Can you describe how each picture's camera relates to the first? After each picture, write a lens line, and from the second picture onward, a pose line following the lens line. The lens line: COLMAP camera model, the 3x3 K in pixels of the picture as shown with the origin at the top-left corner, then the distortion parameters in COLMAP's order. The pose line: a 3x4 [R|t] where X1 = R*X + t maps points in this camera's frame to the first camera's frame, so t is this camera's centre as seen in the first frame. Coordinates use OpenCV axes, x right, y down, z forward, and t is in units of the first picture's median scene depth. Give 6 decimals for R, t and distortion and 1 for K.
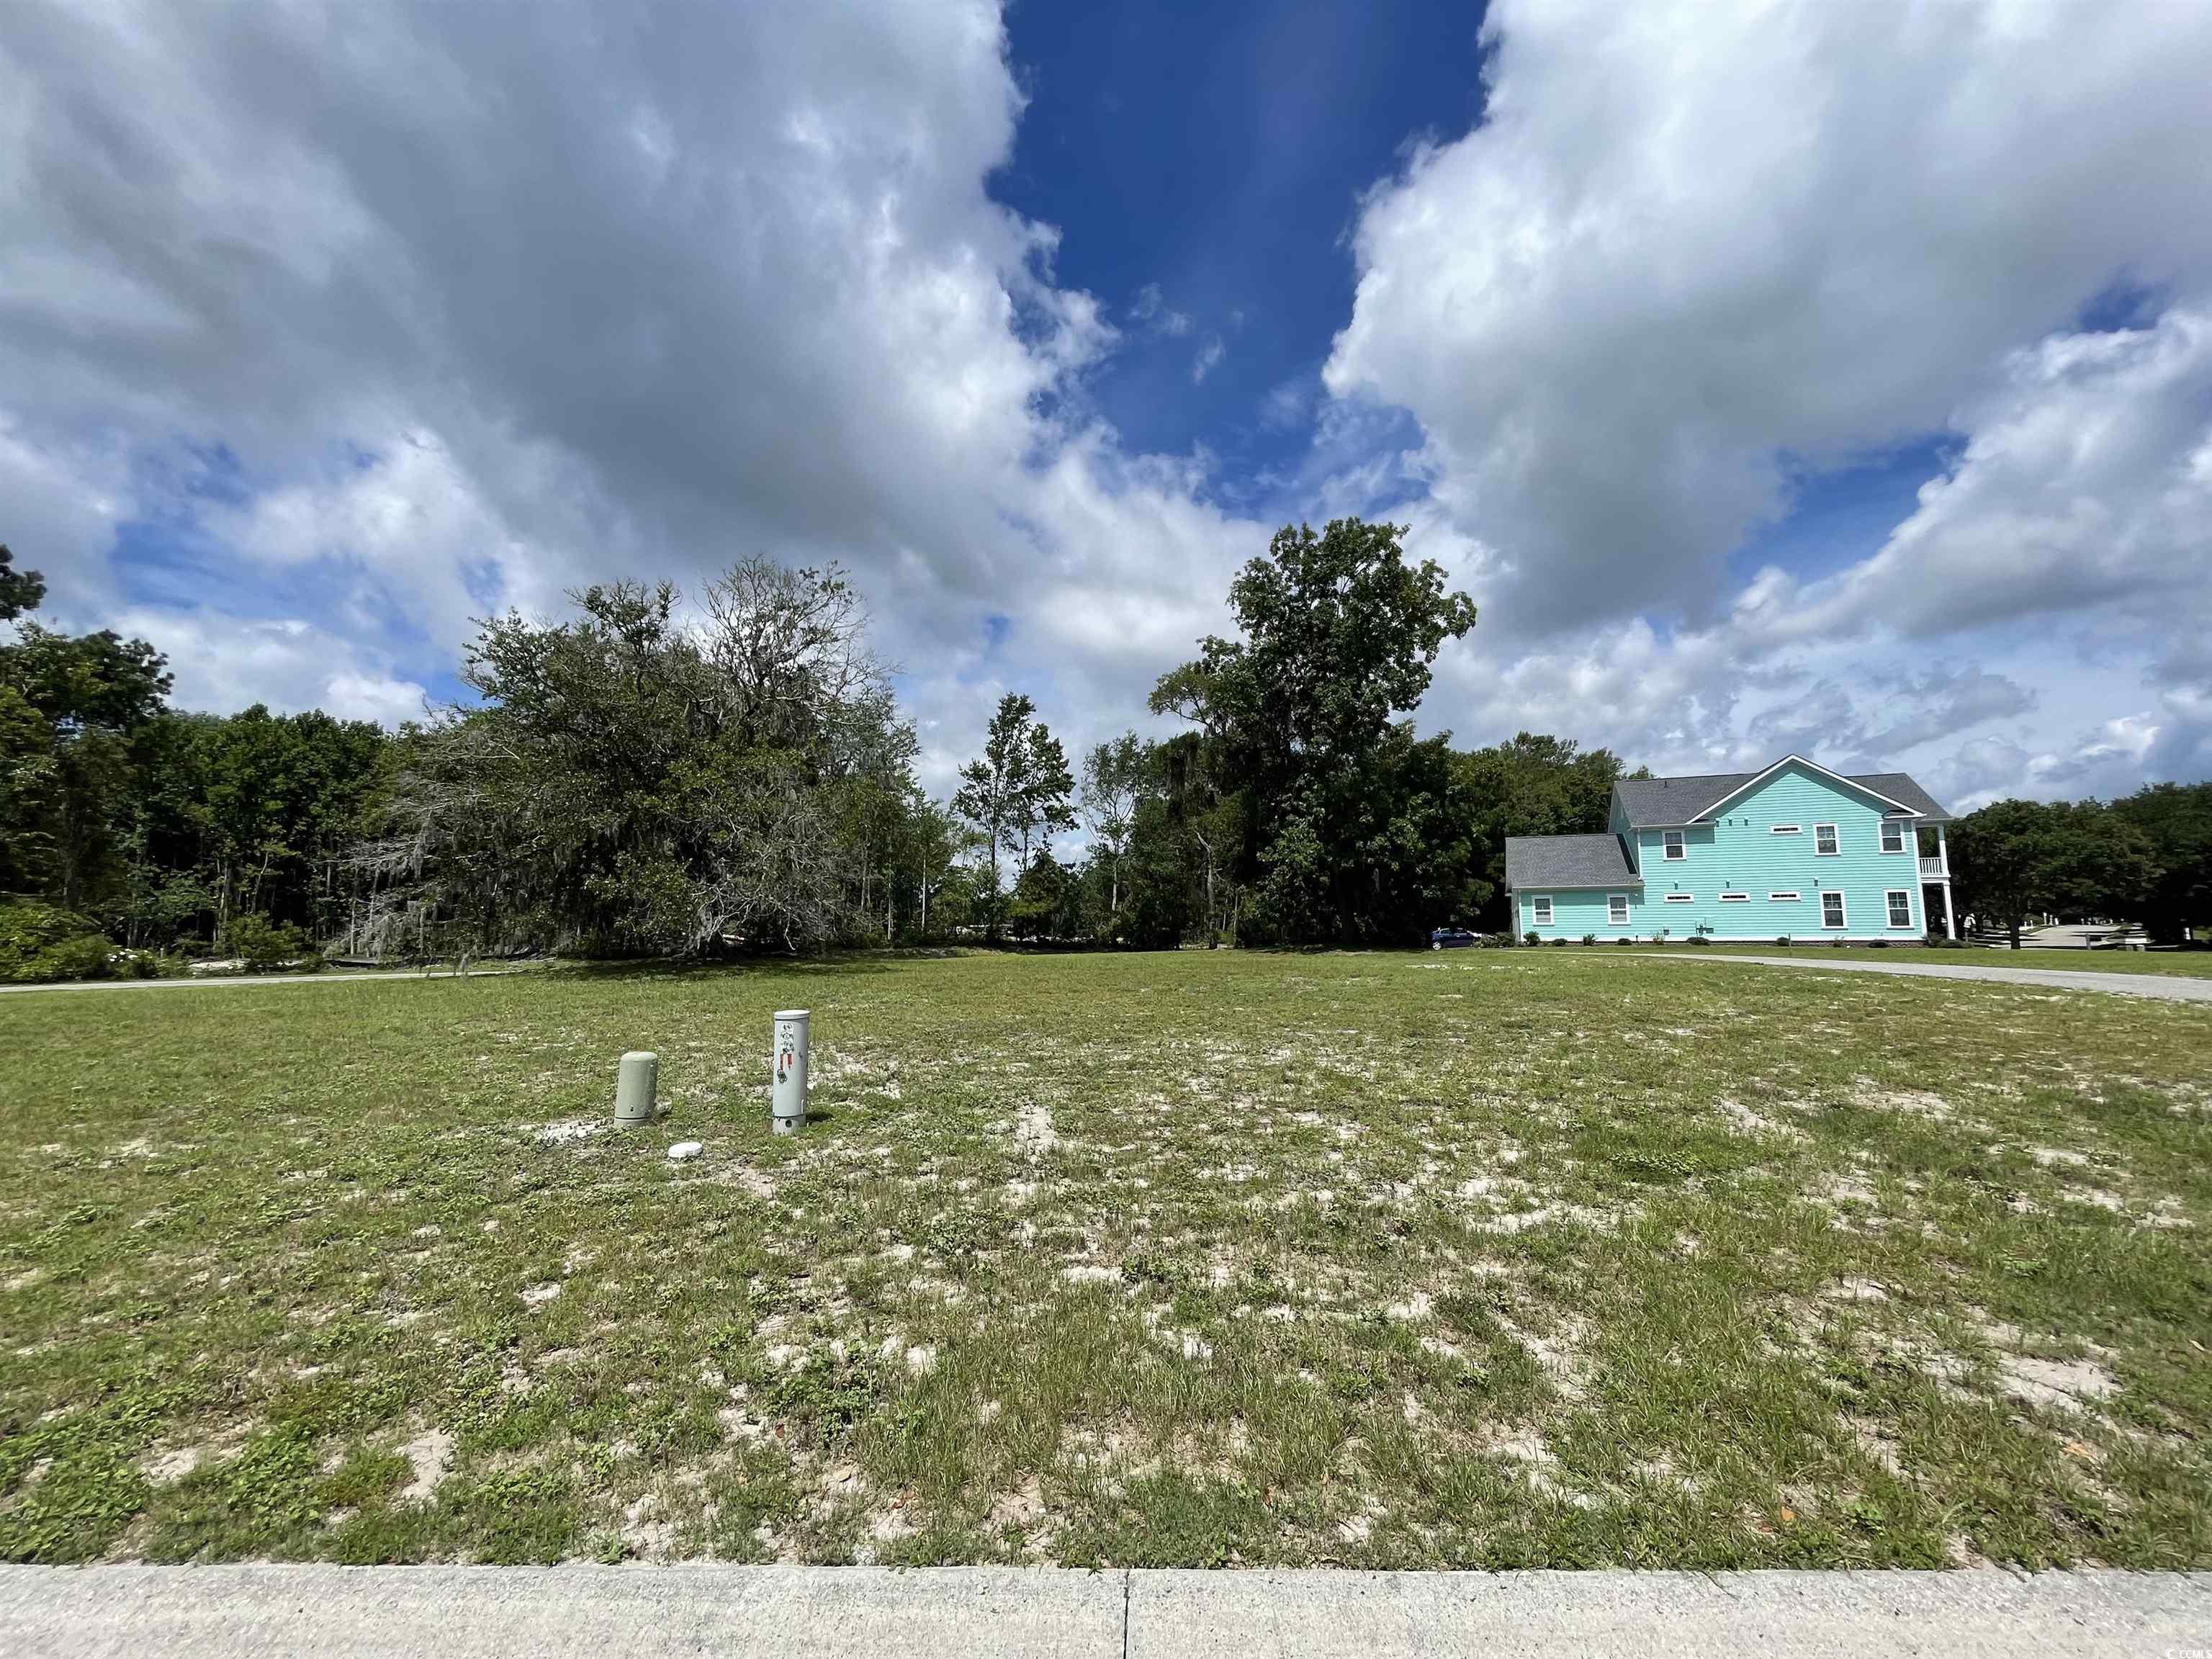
lens RADIAL K [[959.5, 0, 1143.6], [0, 959.5, 810.2], [0, 0, 1]] dist [0.027642, 0.001004]
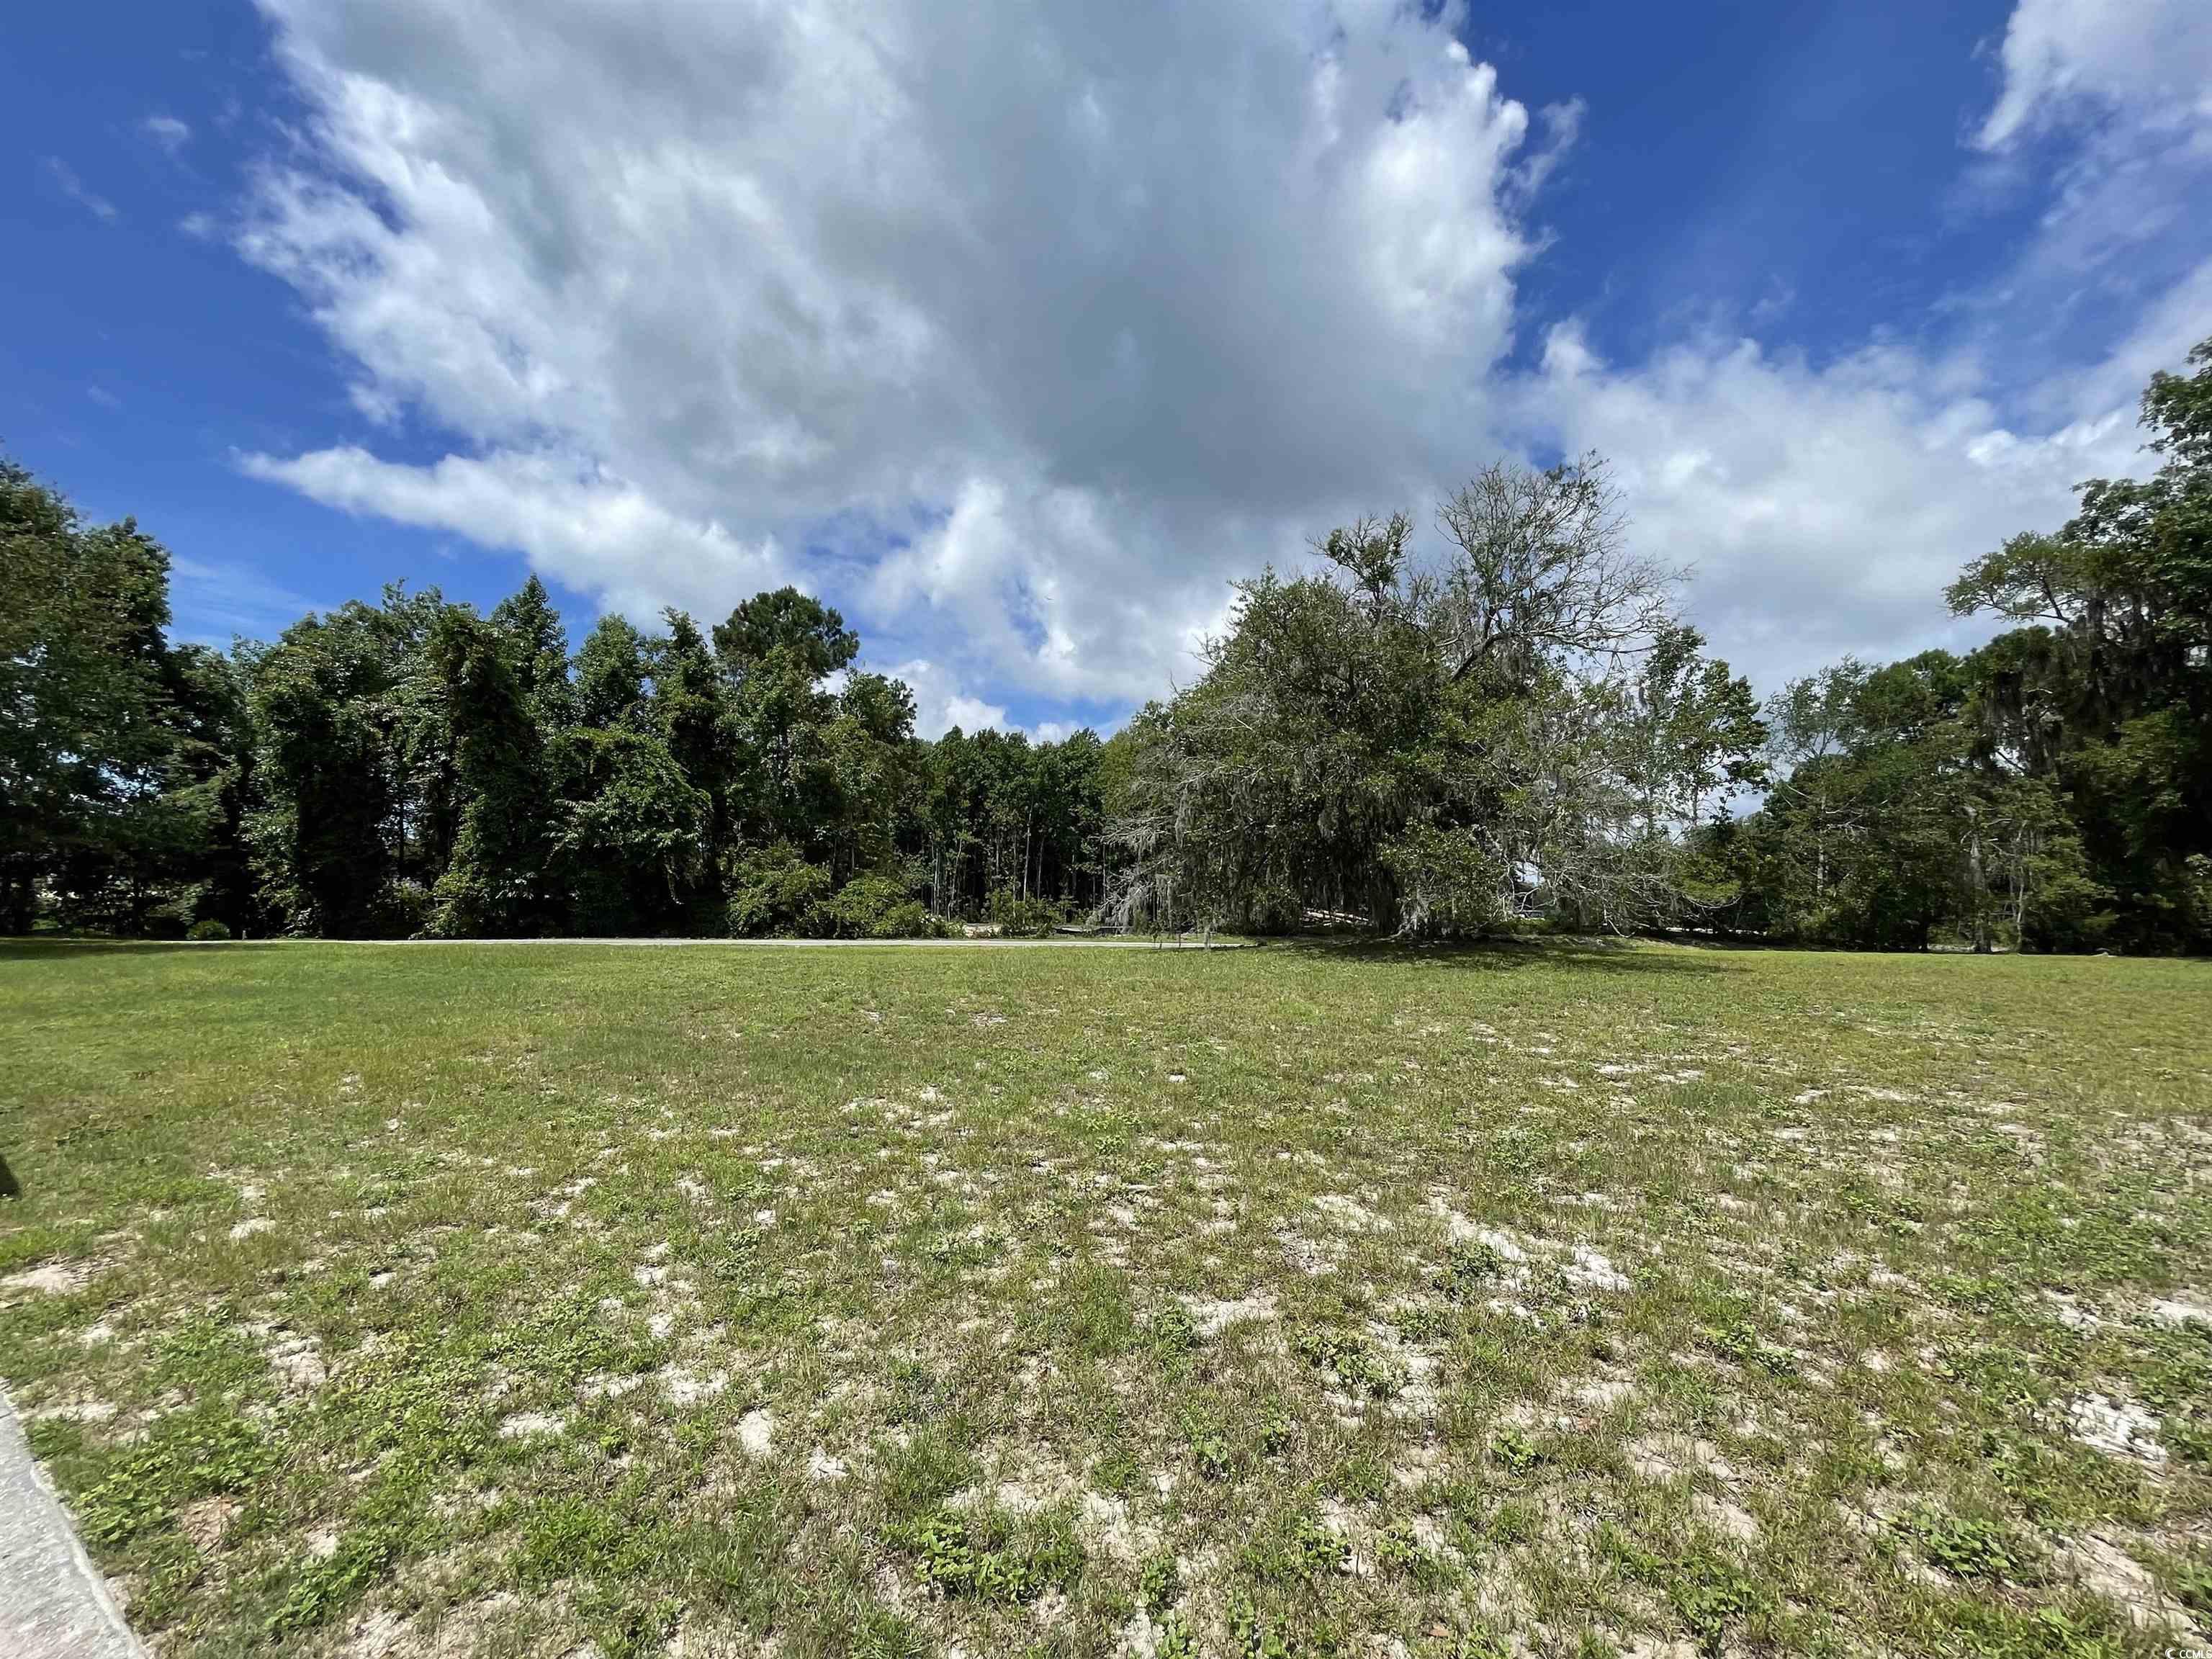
lens RADIAL K [[959.5, 0, 1087.9], [0, 959.5, 831.4], [0, 0, 1]] dist [0.027642, 0.001004]
pose [[0.849934, -0.023748, -0.526354, -0.131908], [0.044073, 0.998687, 0.026107, 0.007920], [0.525043, -0.045387, 0.849865, 0.043756]]
